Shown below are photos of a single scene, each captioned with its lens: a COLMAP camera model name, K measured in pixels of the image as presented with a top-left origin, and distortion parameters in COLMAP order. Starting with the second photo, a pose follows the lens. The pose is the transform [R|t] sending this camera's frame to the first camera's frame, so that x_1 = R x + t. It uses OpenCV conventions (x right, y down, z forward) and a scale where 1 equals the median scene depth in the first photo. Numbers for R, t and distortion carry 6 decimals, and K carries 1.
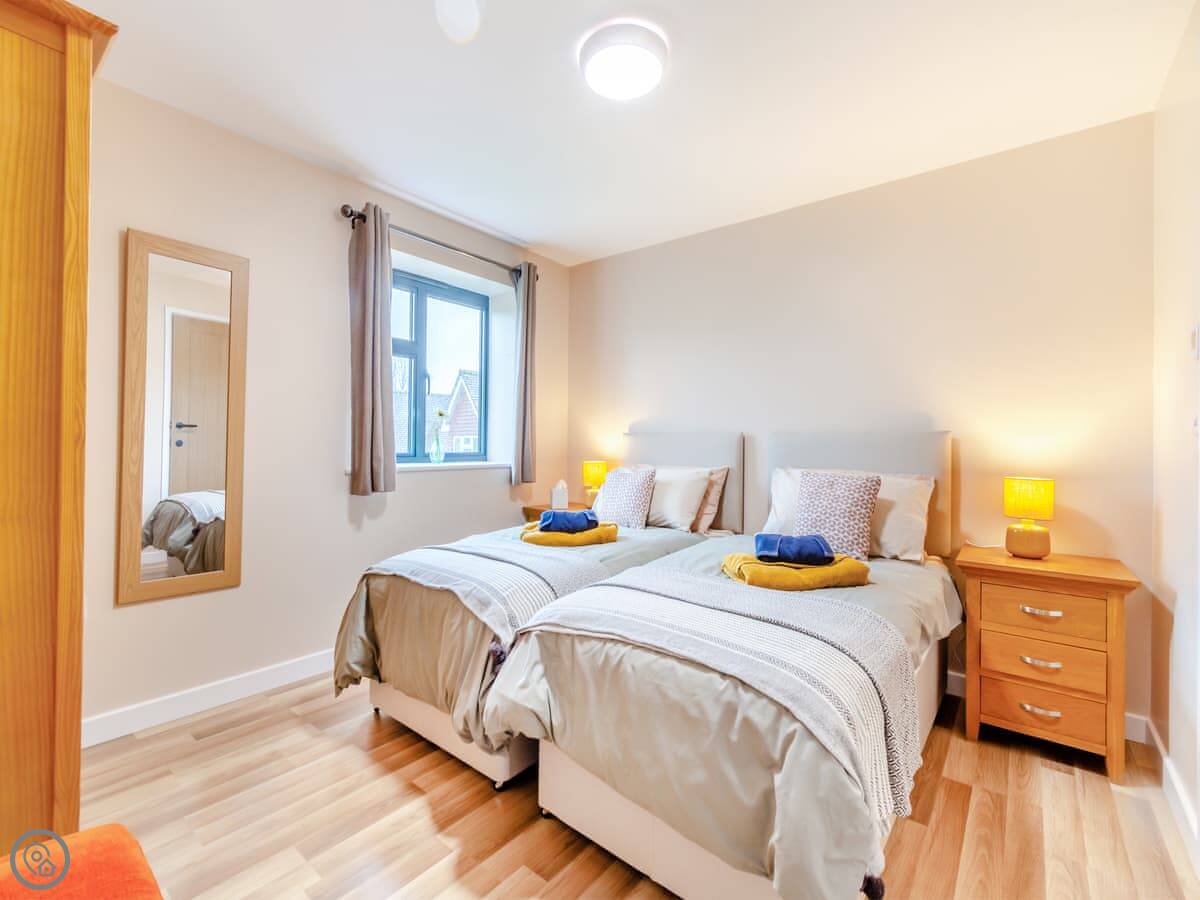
lens RADIAL K [[537.6, 0, 599.1], [0, 537.6, 447.3], [0, 0, 1]] dist [0.001197, -0.000033]
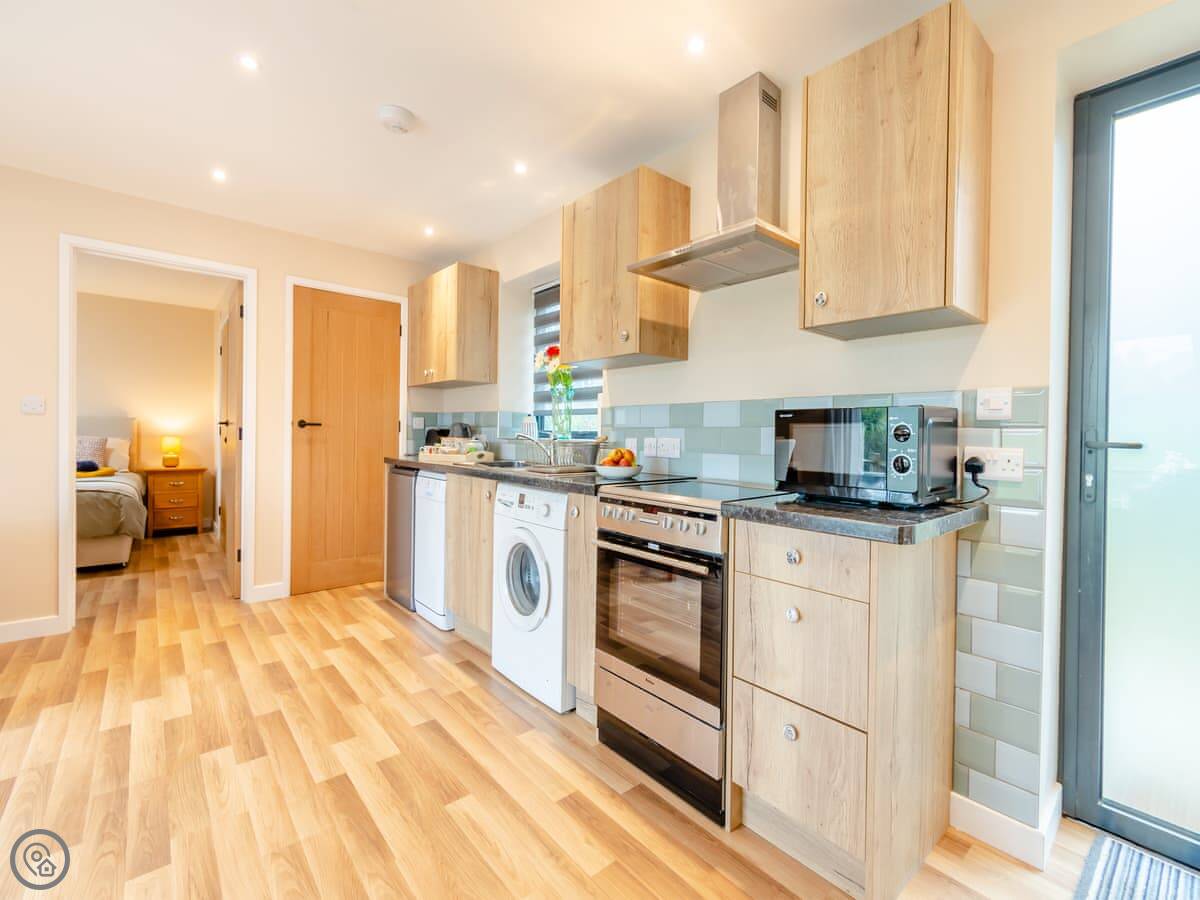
lens RADIAL K [[528.5, 0, 601.9], [0, 528.5, 443.7], [0, 0, 1]] dist [0.004015, -0.002624]
pose [[0.188371, -0.024539, 0.981791, -1.357111], [-0.014293, 0.999513, 0.027724, -0.015044], [-0.981994, -0.019255, 0.187928, -1.569160]]
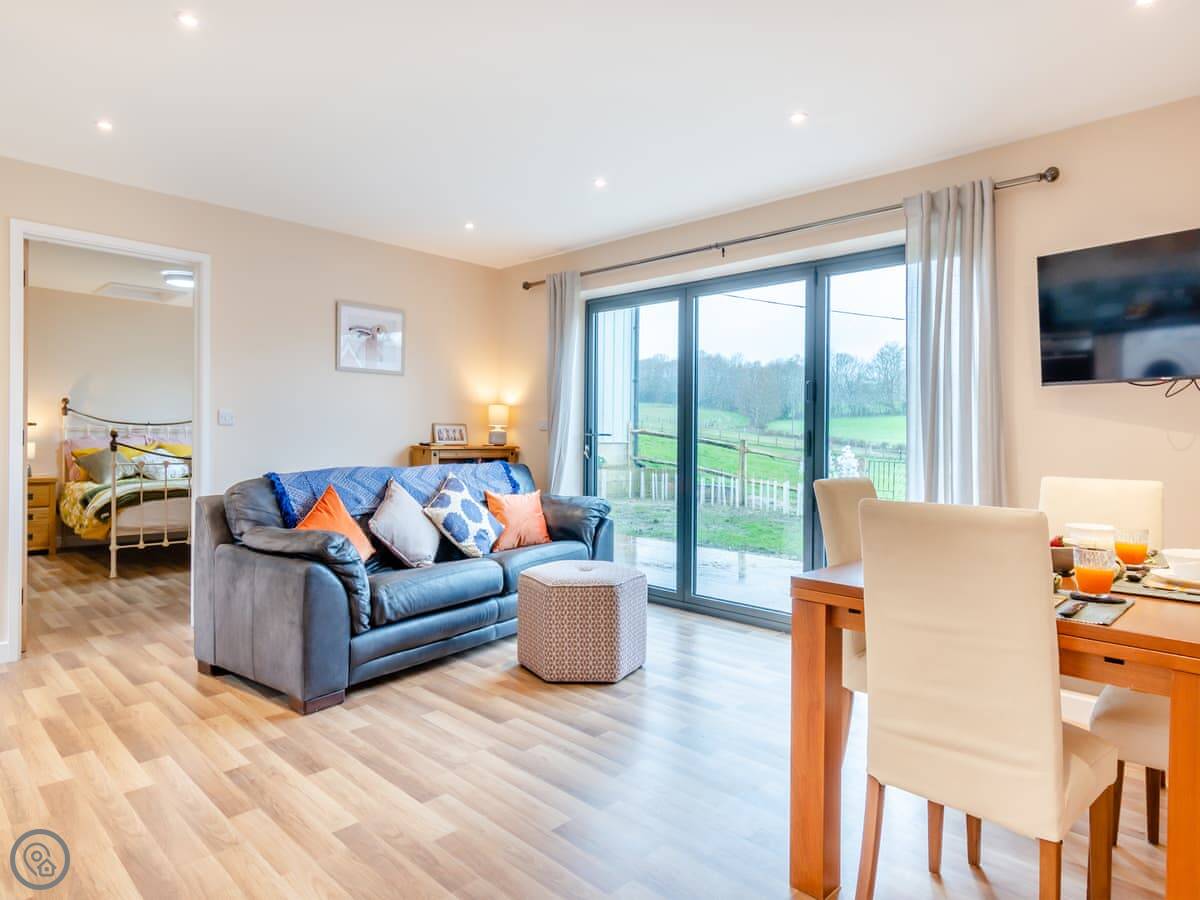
lens RADIAL K [[702.2, 0, 603.8], [0, 702.2, 446.3], [0, 0, 1]] dist [-0.001228, -0.005767]
pose [[-0.089981, 0.002087, -0.995941, 0.030101], [-0.016149, 0.999863, 0.003555, -0.005806], [0.995813, 0.016404, -0.089935, -0.528308]]
